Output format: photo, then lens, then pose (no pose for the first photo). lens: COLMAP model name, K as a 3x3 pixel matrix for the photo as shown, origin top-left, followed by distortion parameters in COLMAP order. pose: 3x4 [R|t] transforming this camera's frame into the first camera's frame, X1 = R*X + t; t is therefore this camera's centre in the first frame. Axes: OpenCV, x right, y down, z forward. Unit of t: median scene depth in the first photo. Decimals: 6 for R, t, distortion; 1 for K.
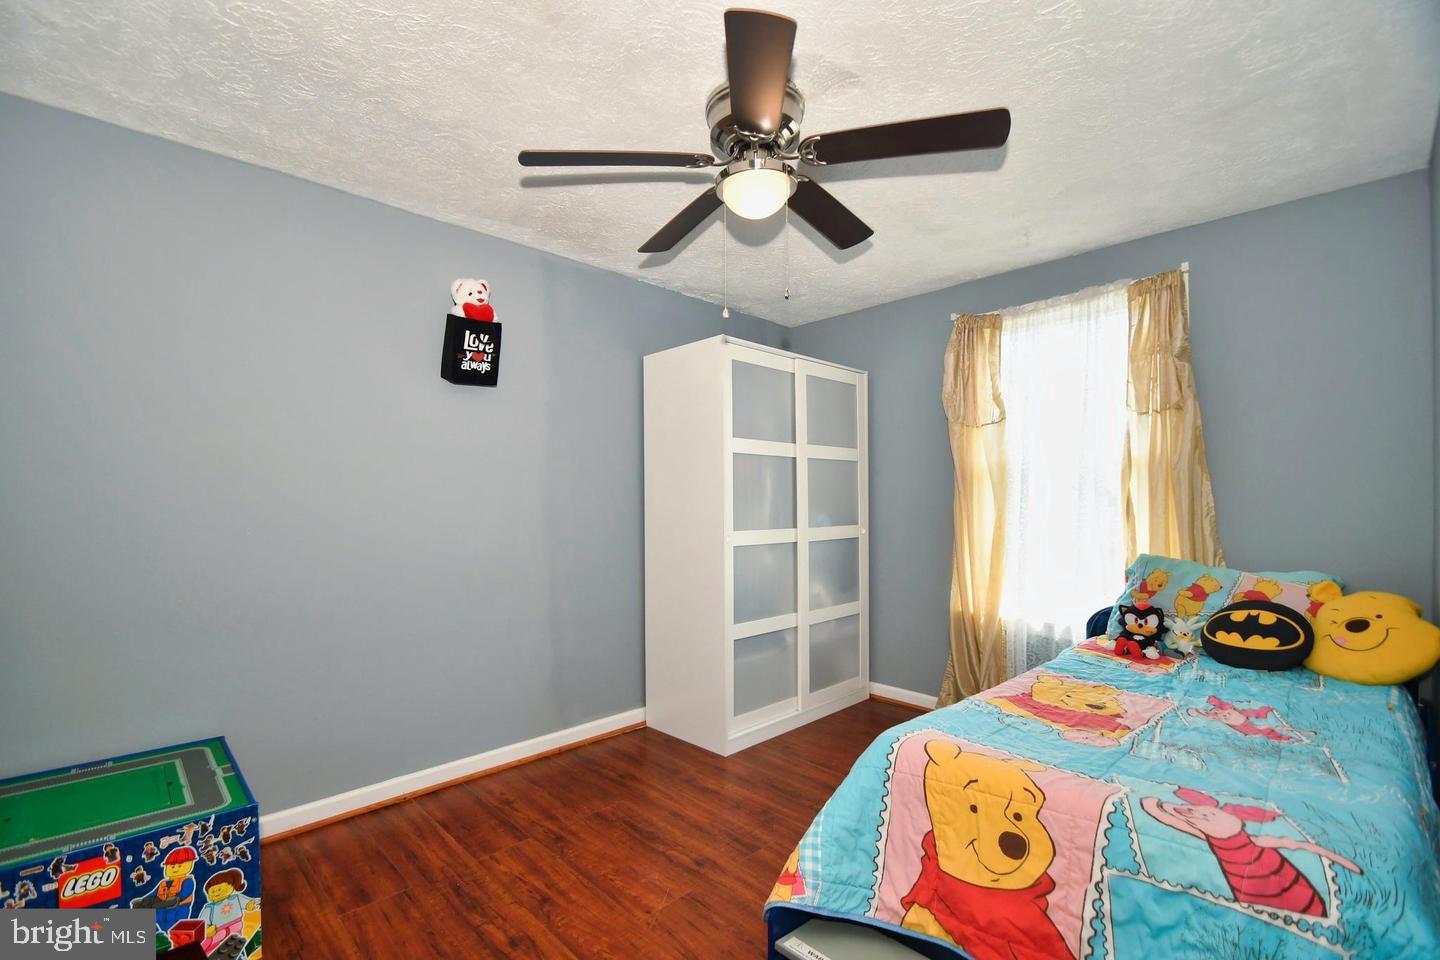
lens RADIAL K [[615.7, 0, 713.9], [0, 615.7, 502.0], [0, 0, 1]] dist [-0.022939, -0.000903]
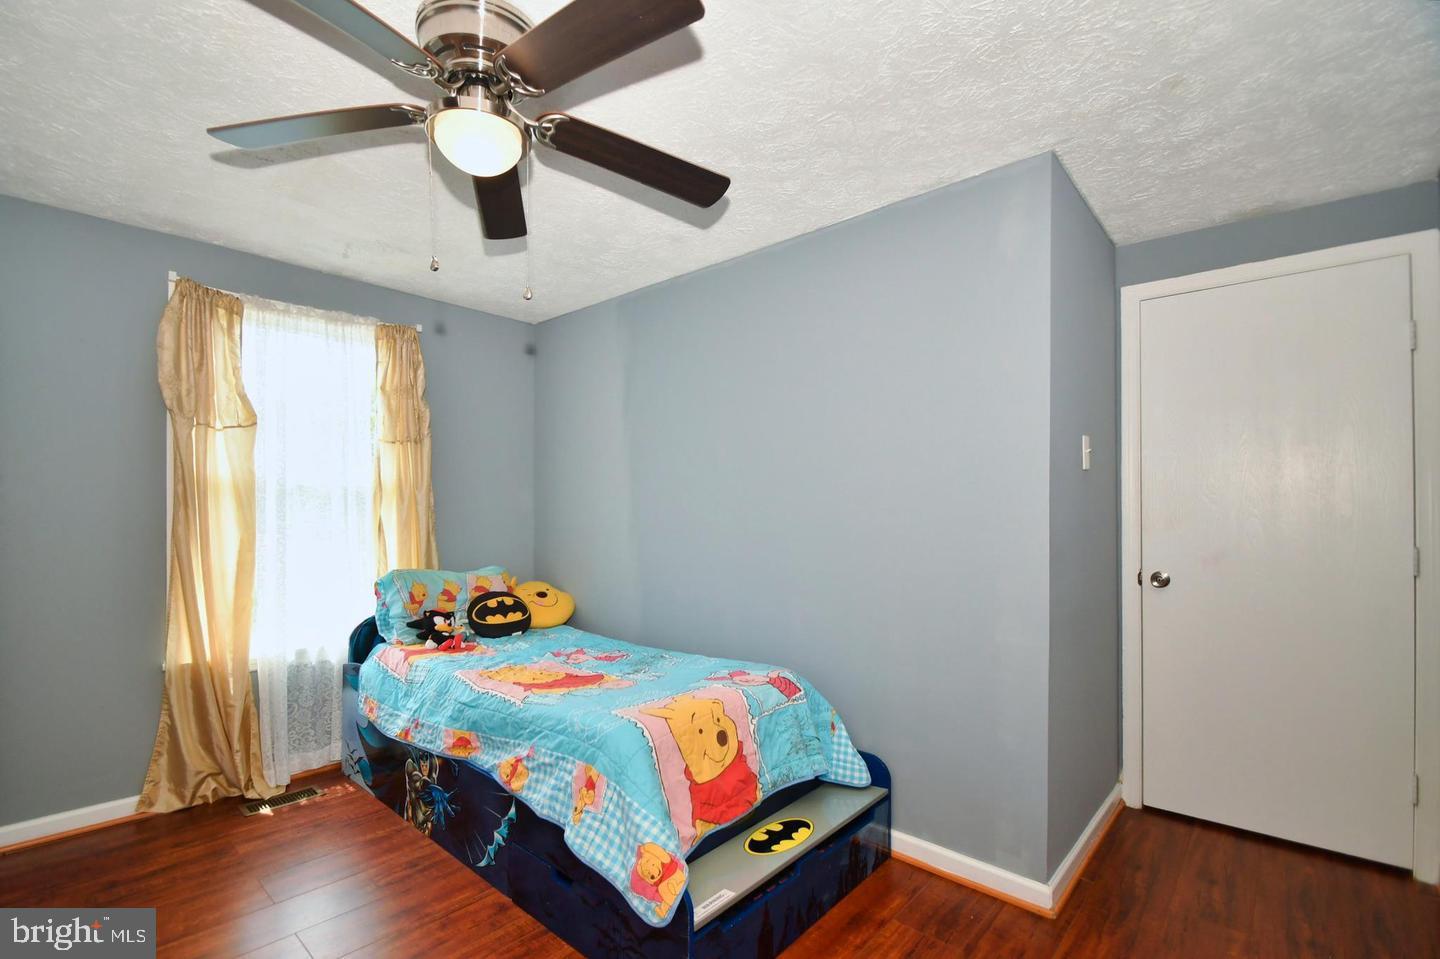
lens RADIAL K [[615.7, 0, 713.9], [0, 615.7, 501.5], [0, 0, 1]] dist [-0.022939, -0.000903]
pose [[-0.047878, 0.030082, 0.998400, -0.437963], [0.001173, 0.999547, -0.030060, -0.000697], [-0.998852, -0.000268, -0.047892, 0.430710]]
